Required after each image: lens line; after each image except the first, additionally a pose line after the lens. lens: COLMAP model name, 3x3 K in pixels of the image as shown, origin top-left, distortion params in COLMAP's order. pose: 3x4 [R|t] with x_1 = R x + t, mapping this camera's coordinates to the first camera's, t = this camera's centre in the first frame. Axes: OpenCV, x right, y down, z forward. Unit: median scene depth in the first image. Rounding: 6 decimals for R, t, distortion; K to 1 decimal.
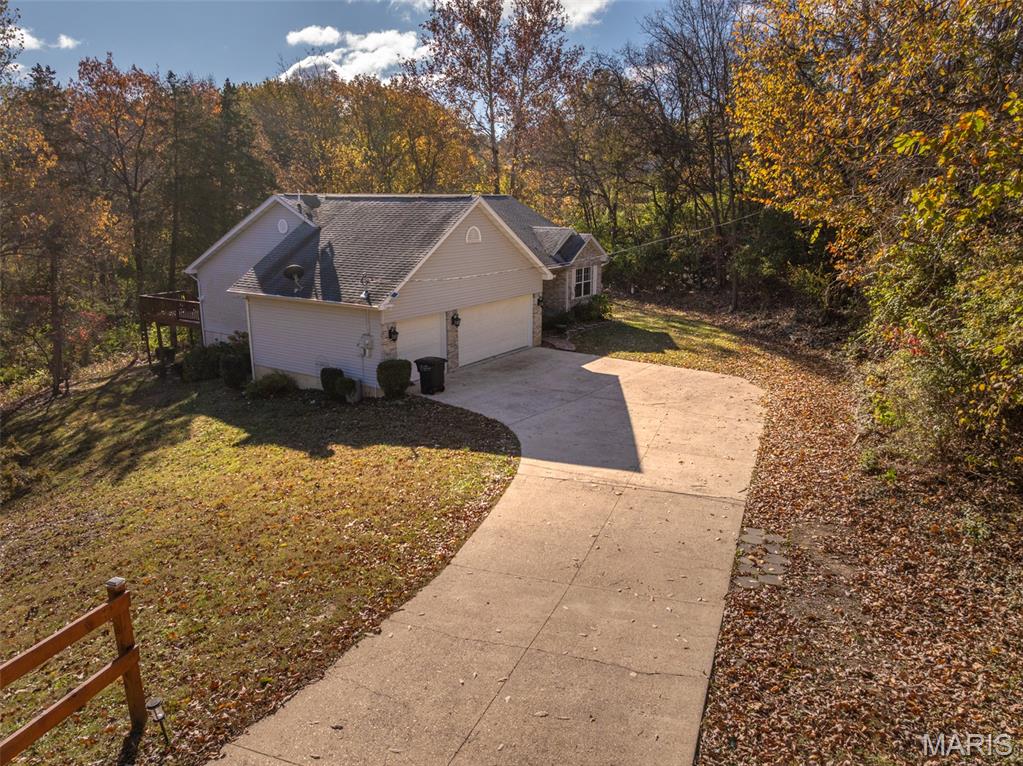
lens RADIAL K [[721.7, 0, 513.0], [0, 721.7, 379.6], [0, 0, 1]] dist [-0.037924, 0.005086]
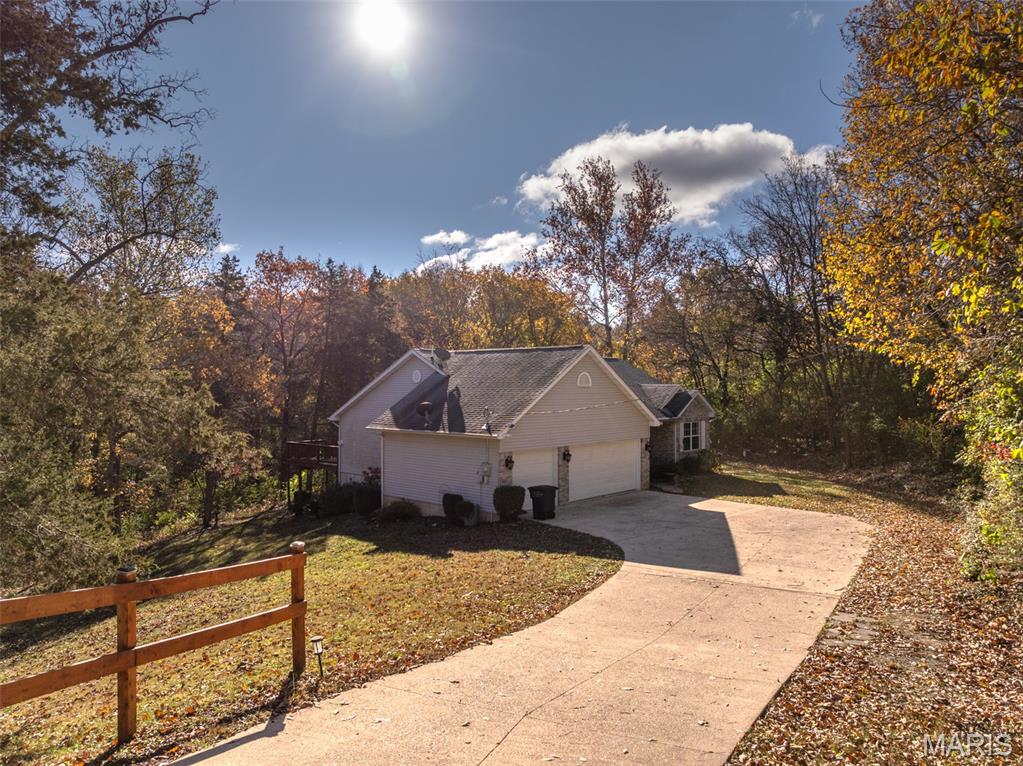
lens RADIAL K [[721.7, 0, 513.0], [0, 721.7, 379.6], [0, 0, 1]] dist [-0.037924, 0.005086]
pose [[0.987397, -0.003558, -0.158223, 0.011837], [-0.036447, 0.967763, -0.249211, 0.077147], [0.154009, 0.251837, 0.955437, -0.072512]]
